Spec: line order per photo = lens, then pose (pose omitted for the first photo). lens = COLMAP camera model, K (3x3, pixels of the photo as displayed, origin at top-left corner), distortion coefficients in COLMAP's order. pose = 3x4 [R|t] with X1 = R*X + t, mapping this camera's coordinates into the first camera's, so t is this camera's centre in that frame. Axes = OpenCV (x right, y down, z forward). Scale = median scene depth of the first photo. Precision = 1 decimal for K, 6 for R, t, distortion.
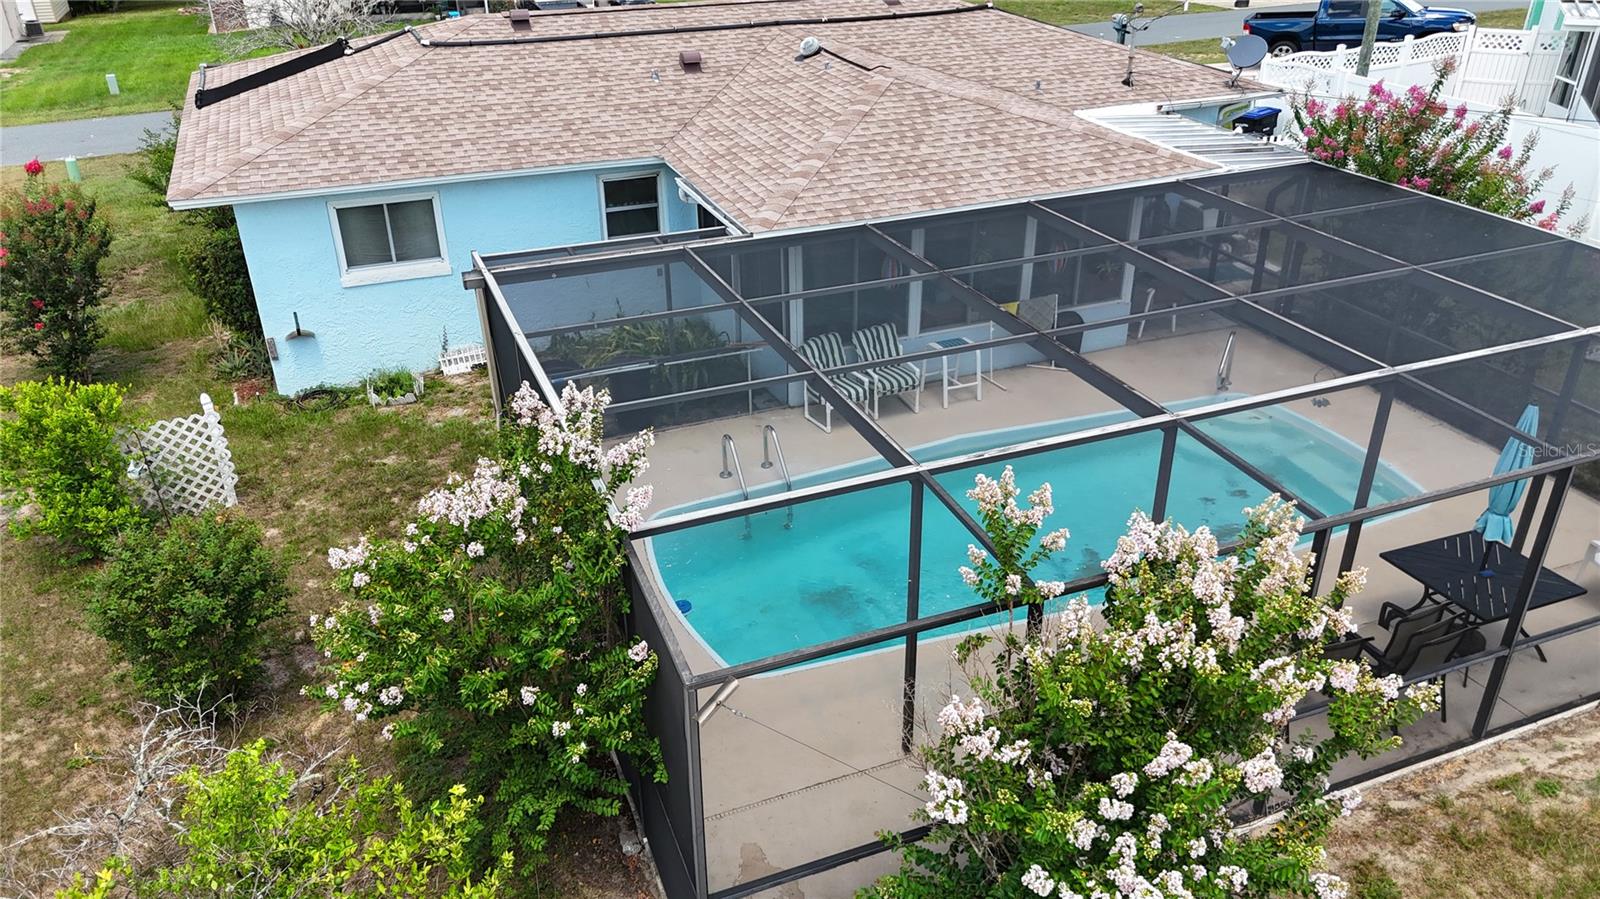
lens RADIAL K [[1175.4, 0, 798.3], [0, 1175.4, 441.6], [0, 0, 1]] dist [0.062675, -0.055484]
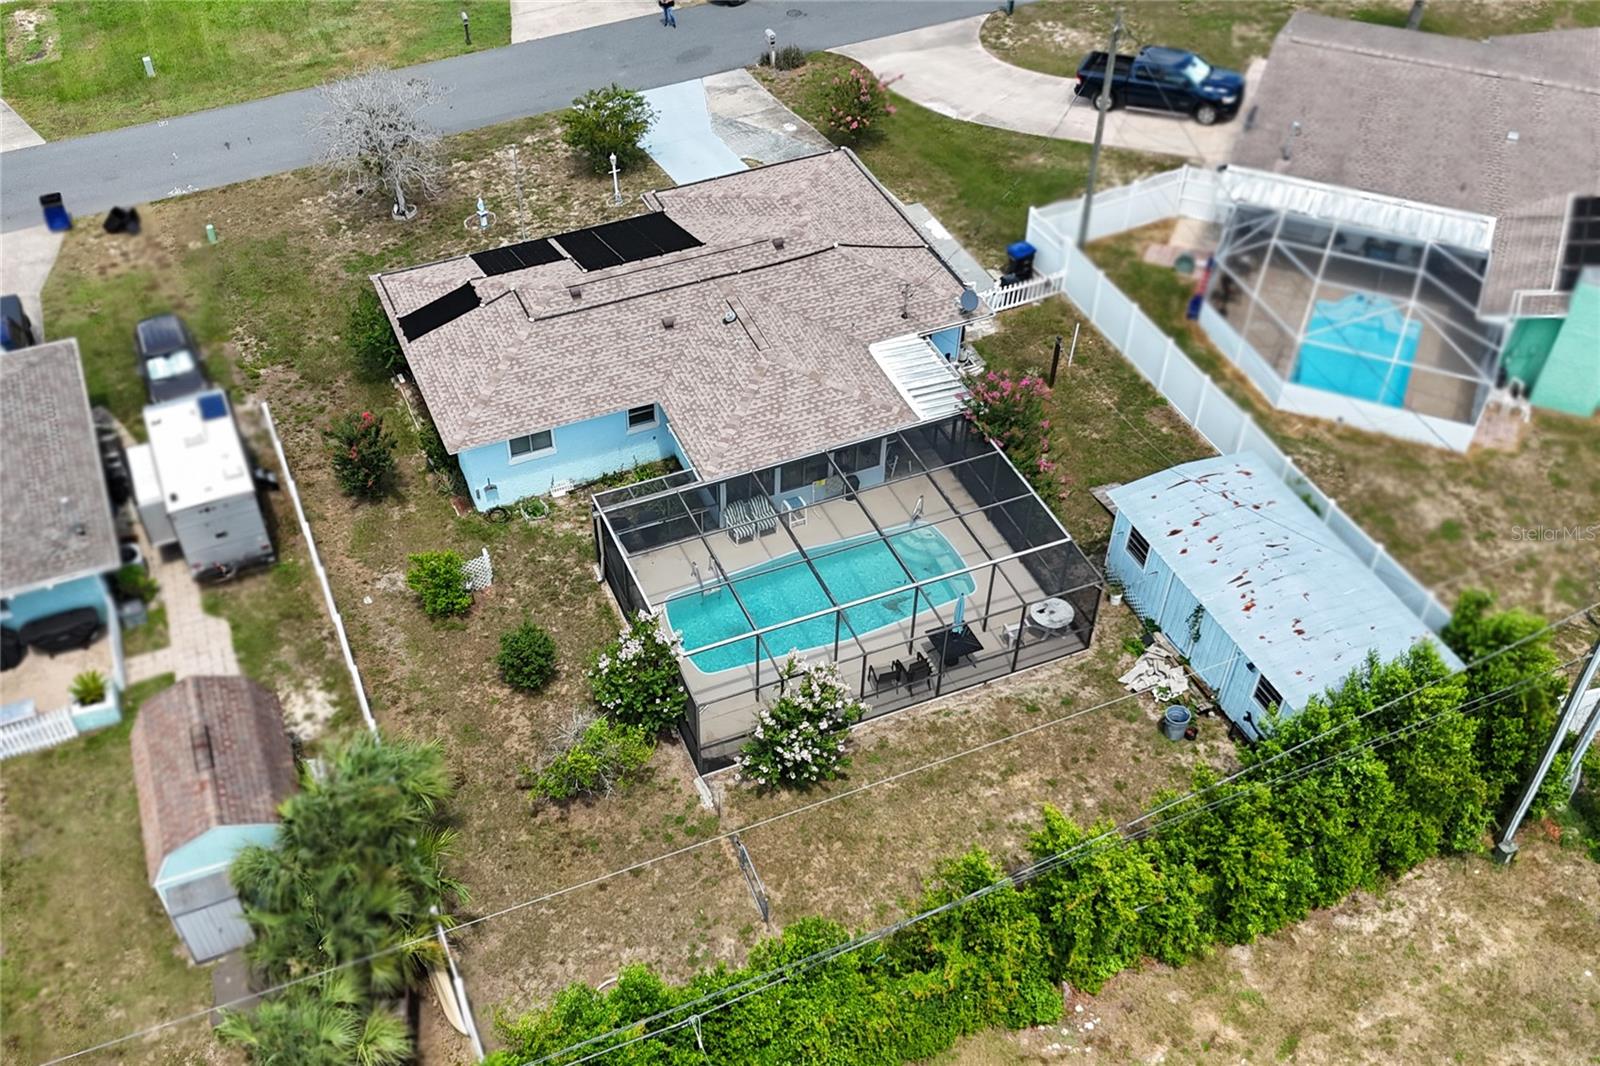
lens RADIAL K [[1537.5, 0, 738.6], [0, 1537.5, 536.5], [0, 0, 1]] dist [0.050723, -0.009821]
pose [[0.999987, -0.000086, 0.005092, 0.011590], [-0.001369, 0.958525, 0.285006, -0.809874], [-0.004905, -0.285010, 0.958512, -1.710174]]
